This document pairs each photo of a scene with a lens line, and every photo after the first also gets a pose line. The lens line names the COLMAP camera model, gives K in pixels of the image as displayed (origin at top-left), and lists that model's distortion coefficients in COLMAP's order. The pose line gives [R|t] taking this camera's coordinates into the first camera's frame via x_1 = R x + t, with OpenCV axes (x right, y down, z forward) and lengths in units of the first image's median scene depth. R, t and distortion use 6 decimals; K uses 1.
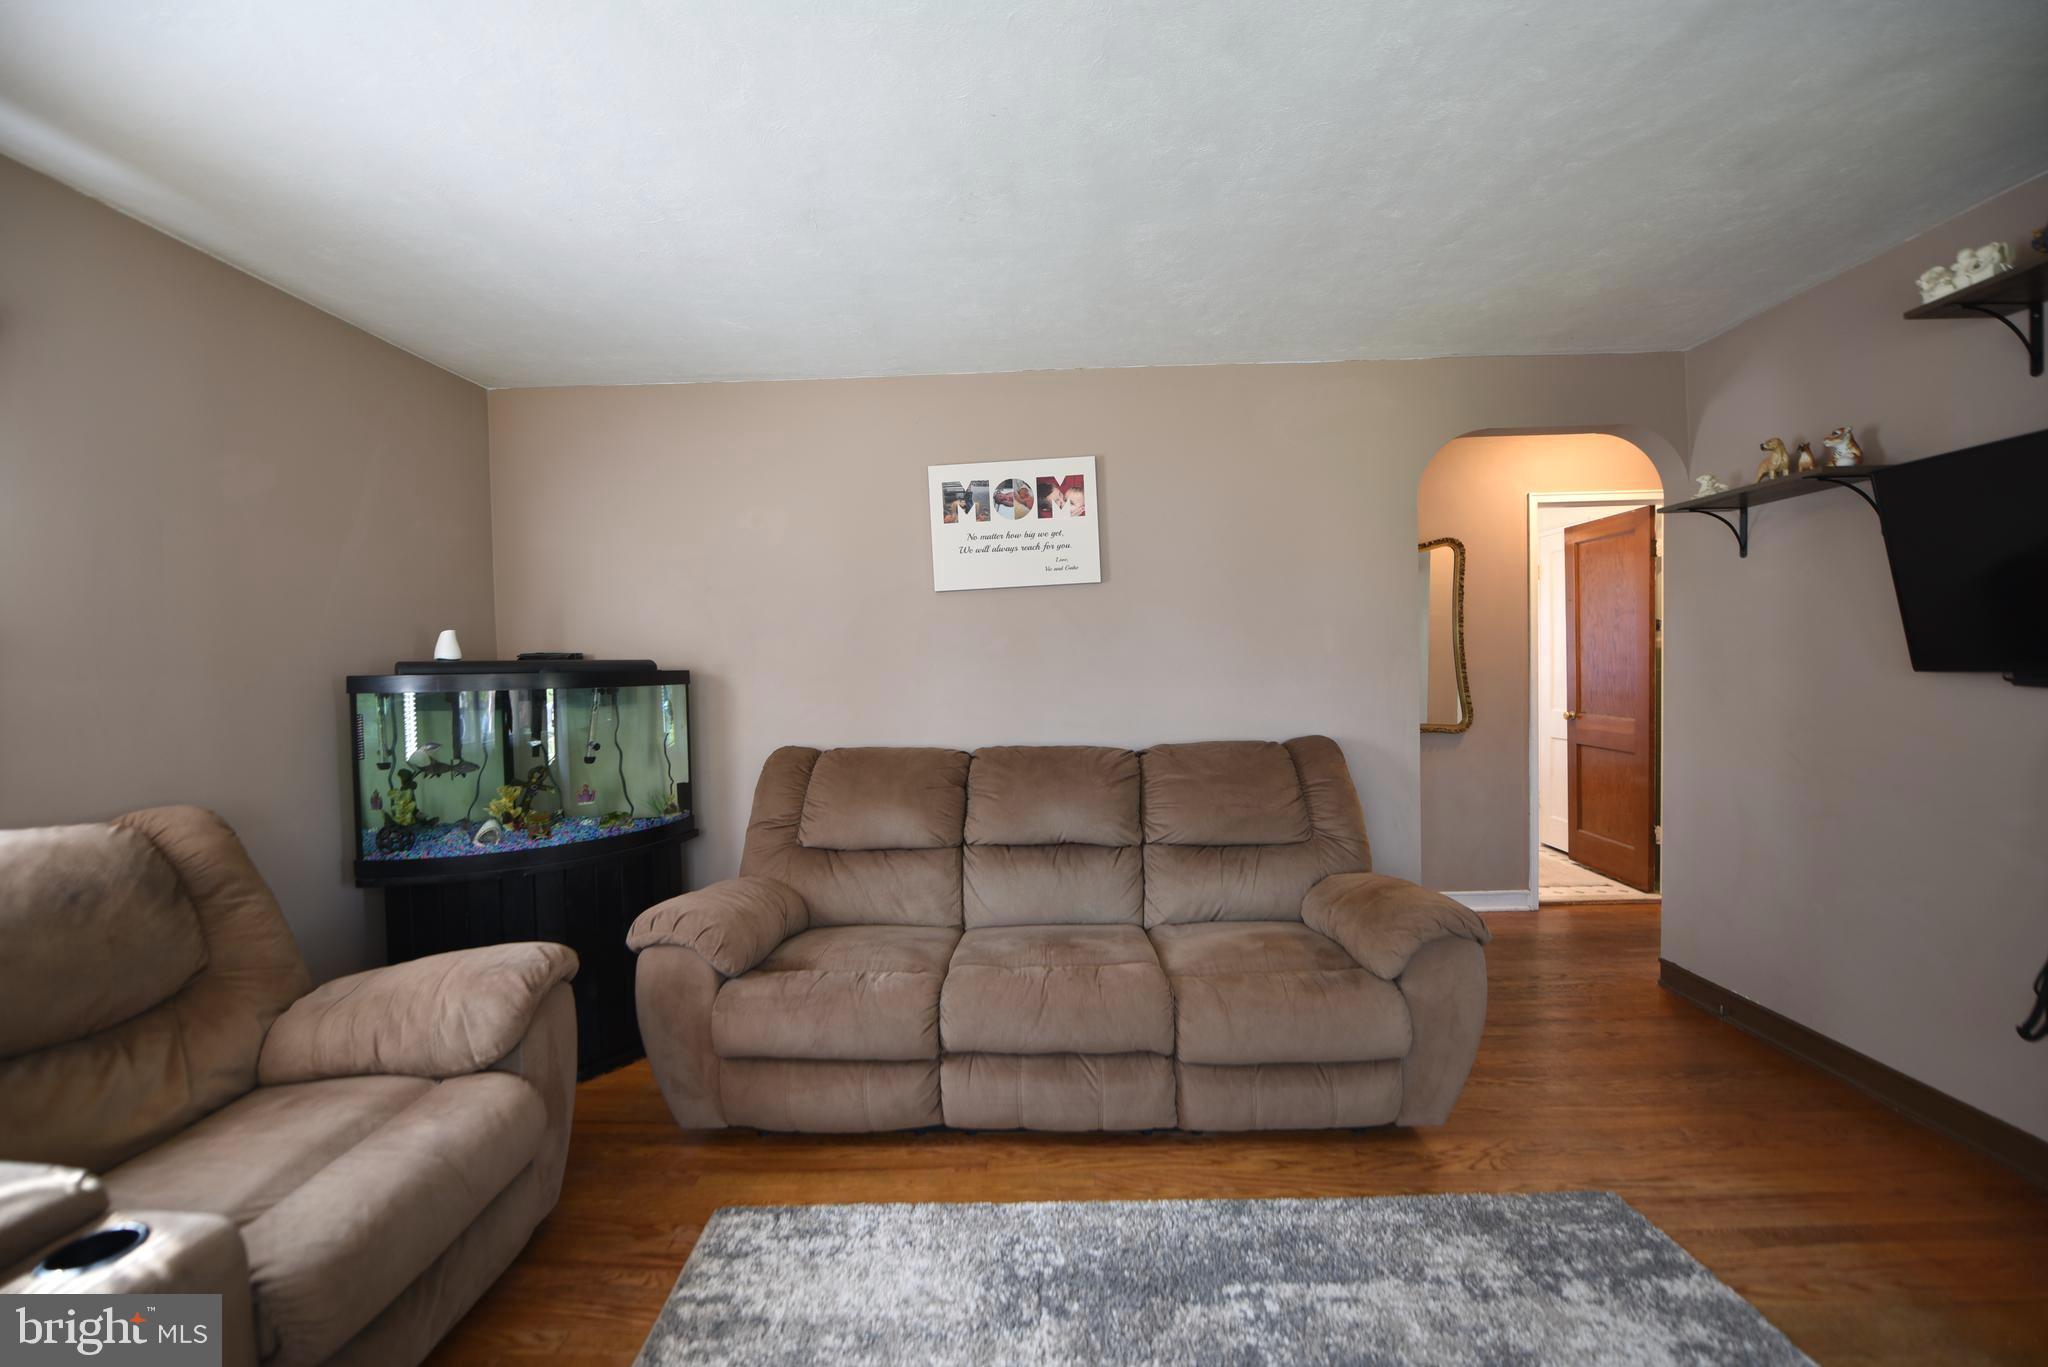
lens RADIAL K [[812.1, 0, 1022.2], [0, 812.1, 693.5], [0, 0, 1]] dist [-0.016152, -0.002263]
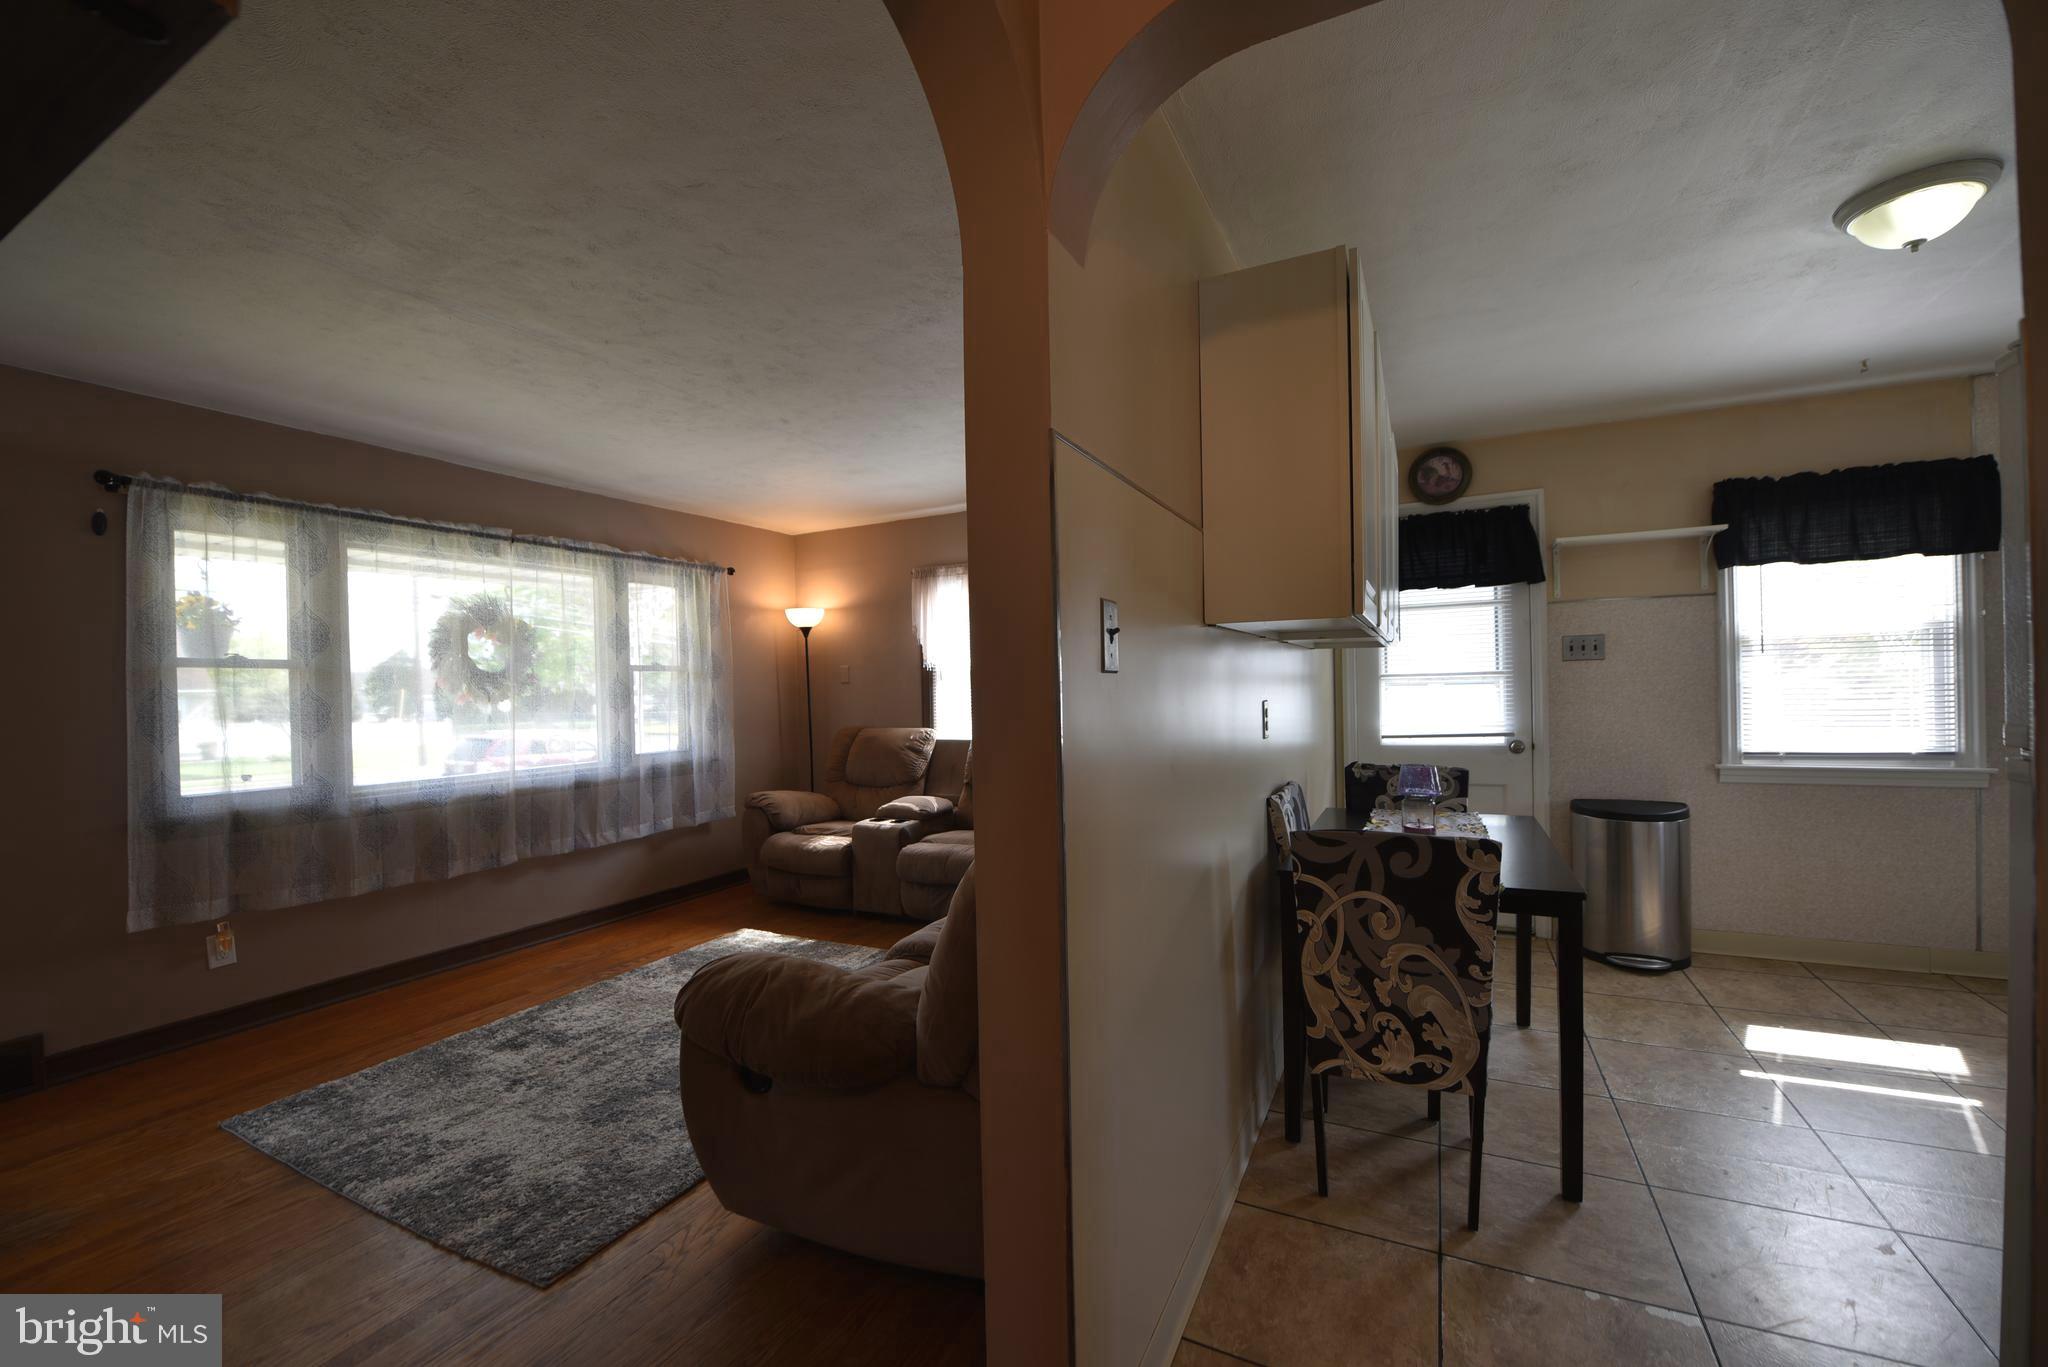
lens RADIAL K [[812.1, 0, 1024.6], [0, 812.1, 690.9], [0, 0, 1]] dist [-0.016152, -0.002263]
pose [[-0.421029, 0.035768, -0.906342, 0.963264], [0.004339, 0.999290, 0.037420, -0.050986], [0.907037, 0.011822, -0.420885, 1.376228]]
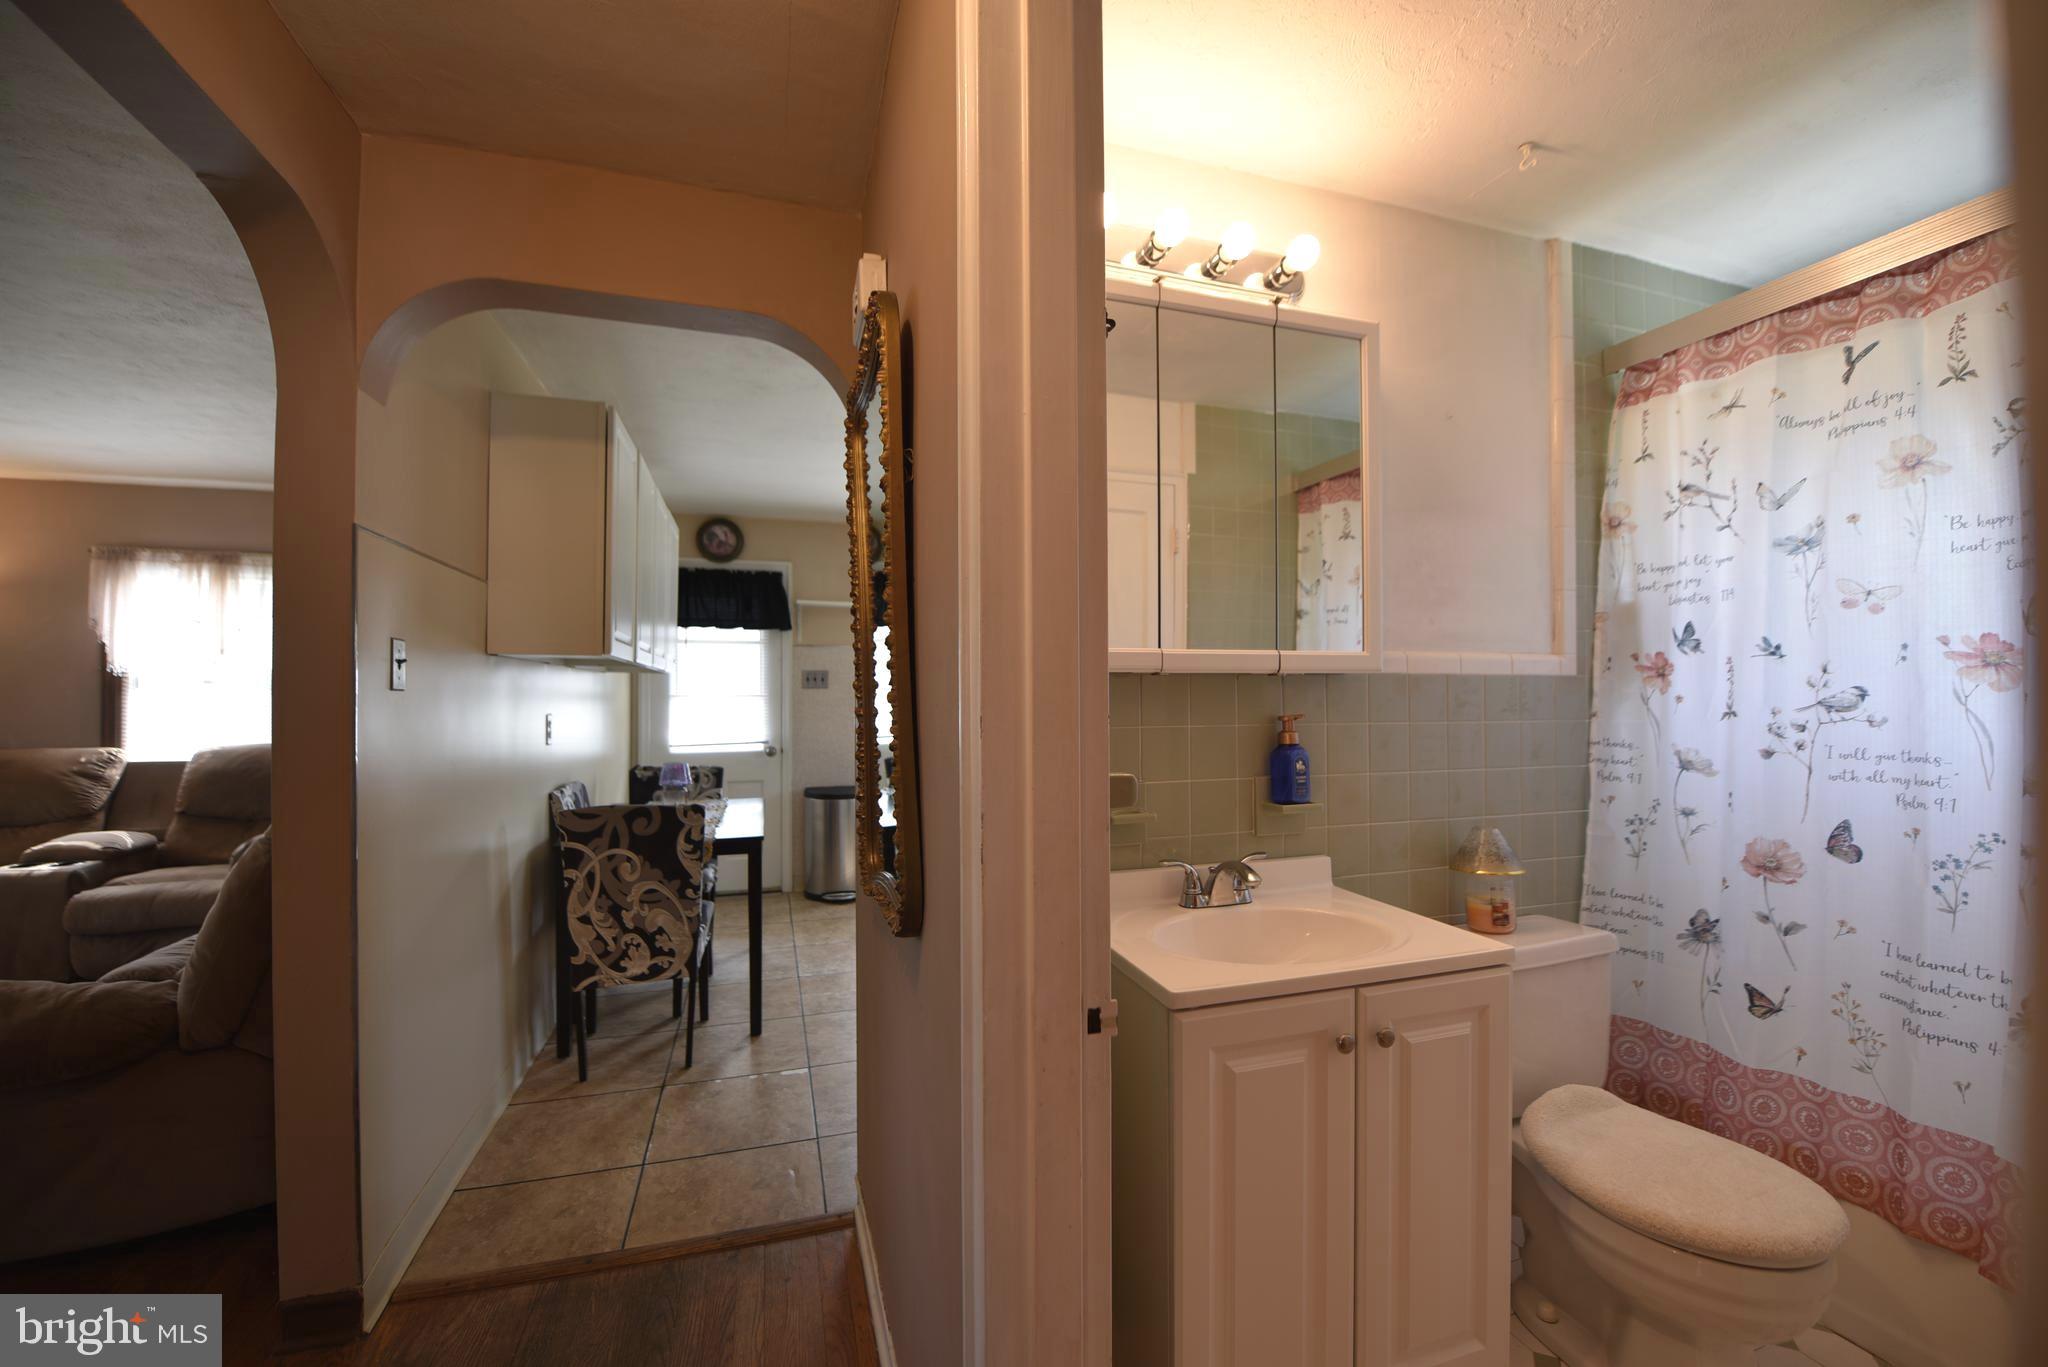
lens RADIAL K [[812.1, 0, 1021.7], [0, 812.1, 693.2], [0, 0, 1]] dist [-0.016152, -0.002263]
pose [[0.329343, 0.016370, -0.944068, 1.314141], [-0.034594, 0.999388, 0.005260, -0.063062], [0.943576, 0.030927, 0.329707, 1.491405]]
